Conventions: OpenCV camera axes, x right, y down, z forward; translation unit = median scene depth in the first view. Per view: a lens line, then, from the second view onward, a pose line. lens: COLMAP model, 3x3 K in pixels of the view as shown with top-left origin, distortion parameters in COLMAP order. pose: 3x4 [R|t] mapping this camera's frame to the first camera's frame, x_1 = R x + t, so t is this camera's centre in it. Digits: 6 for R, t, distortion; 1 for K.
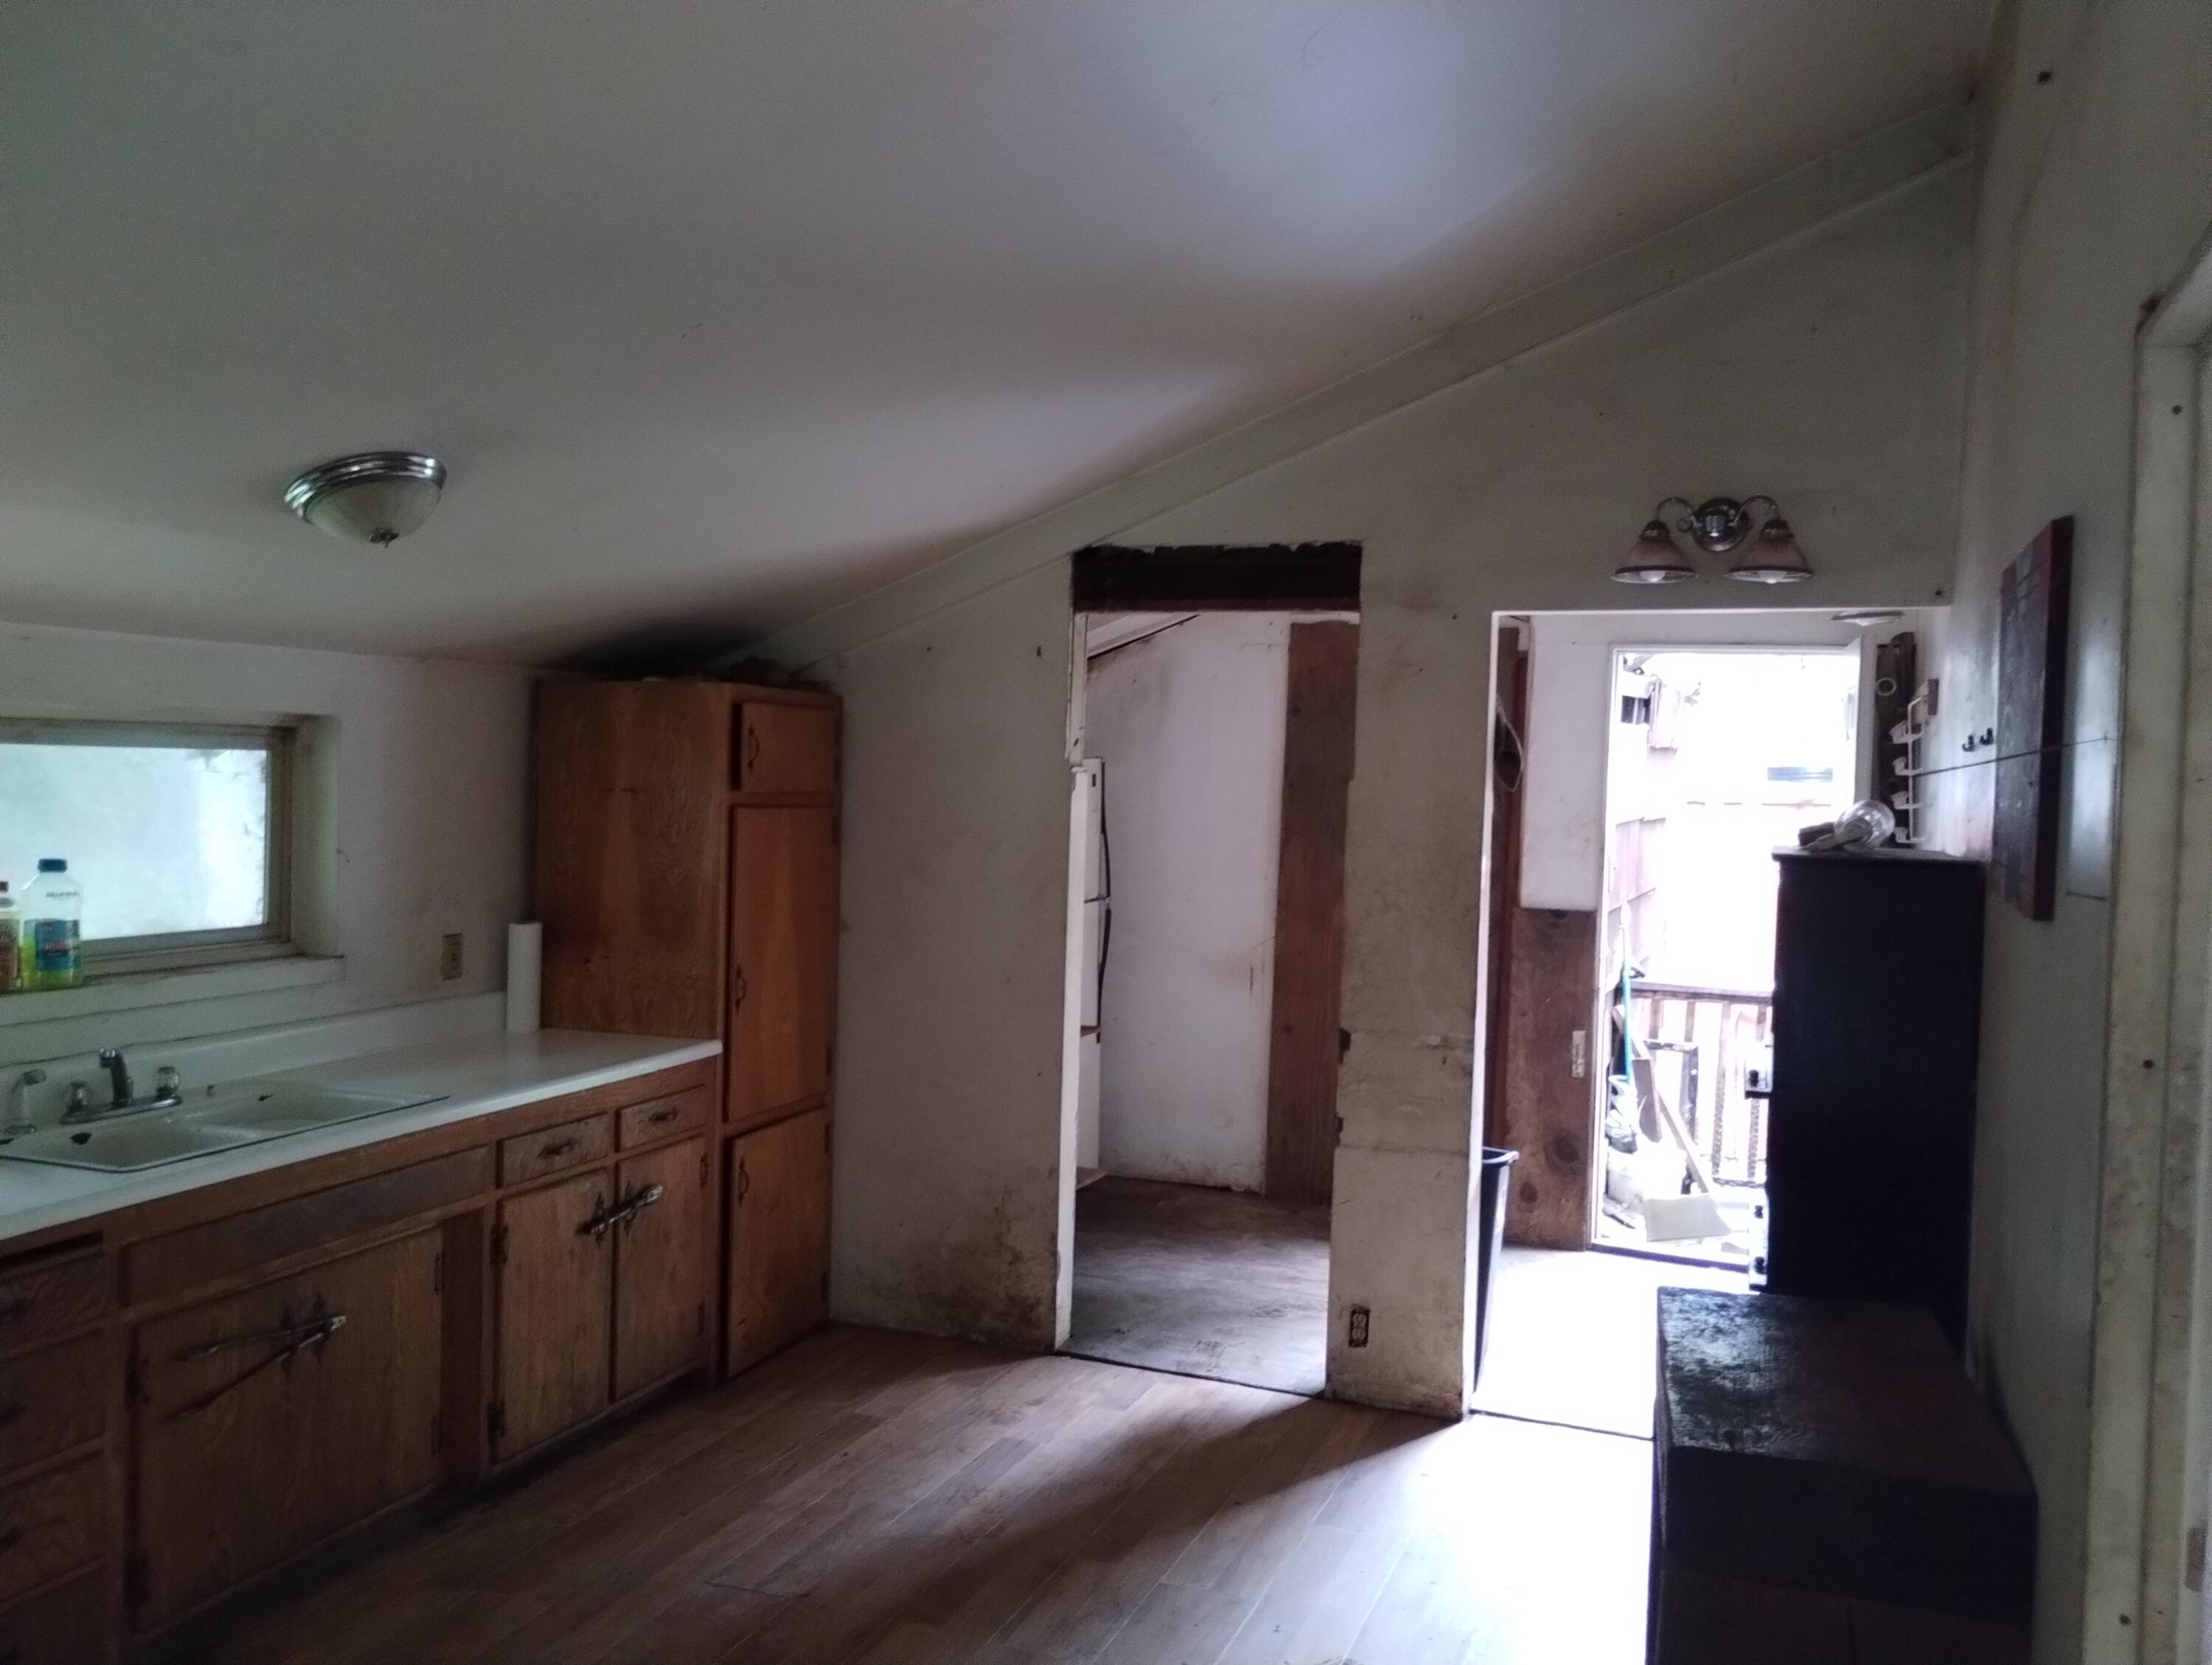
lens RADIAL K [[1815.3, 0, 1108.6], [0, 1815.3, 827.3], [0, 0, 1]] dist [0.045487, -0.032309]
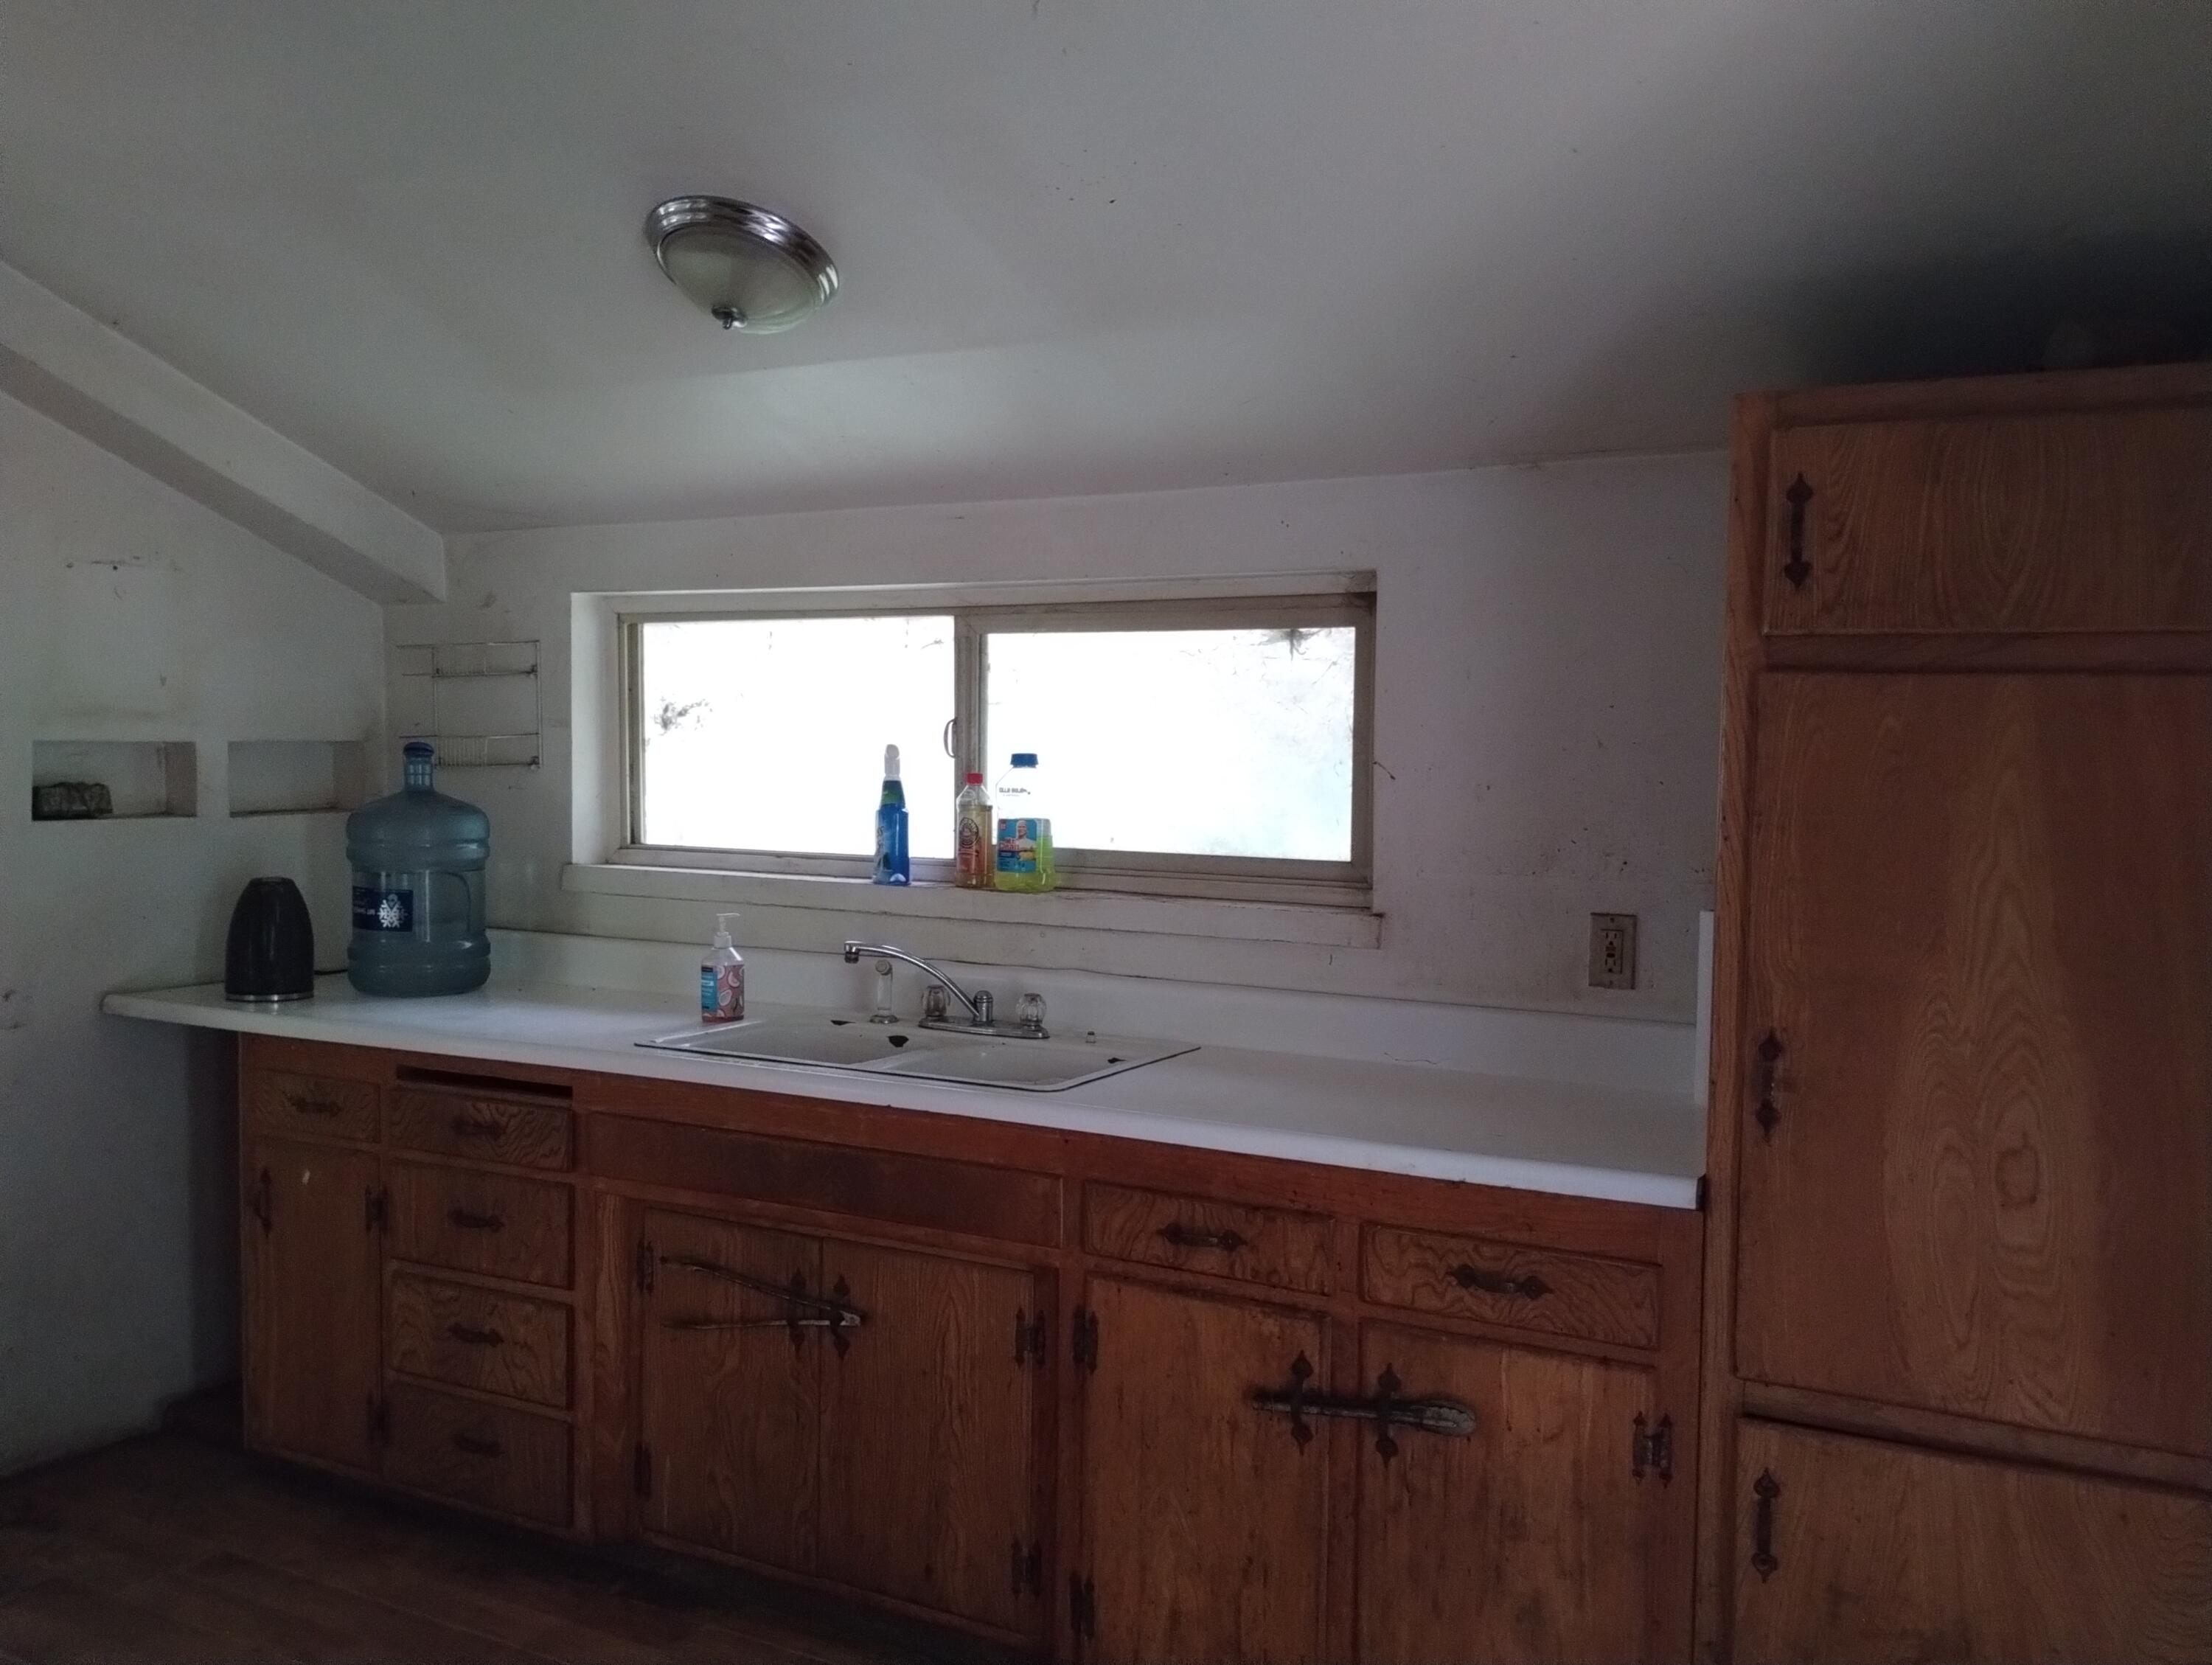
lens RADIAL K [[1815.3, 0, 1109.4], [0, 1815.3, 840.2], [0, 0, 1]] dist [0.045487, -0.032309]
pose [[-0.134942, 0.021910, -0.990611, 0.300945], [-0.049428, 0.998362, 0.028814, 0.029627], [0.989620, 0.052852, -0.133639, 1.059719]]
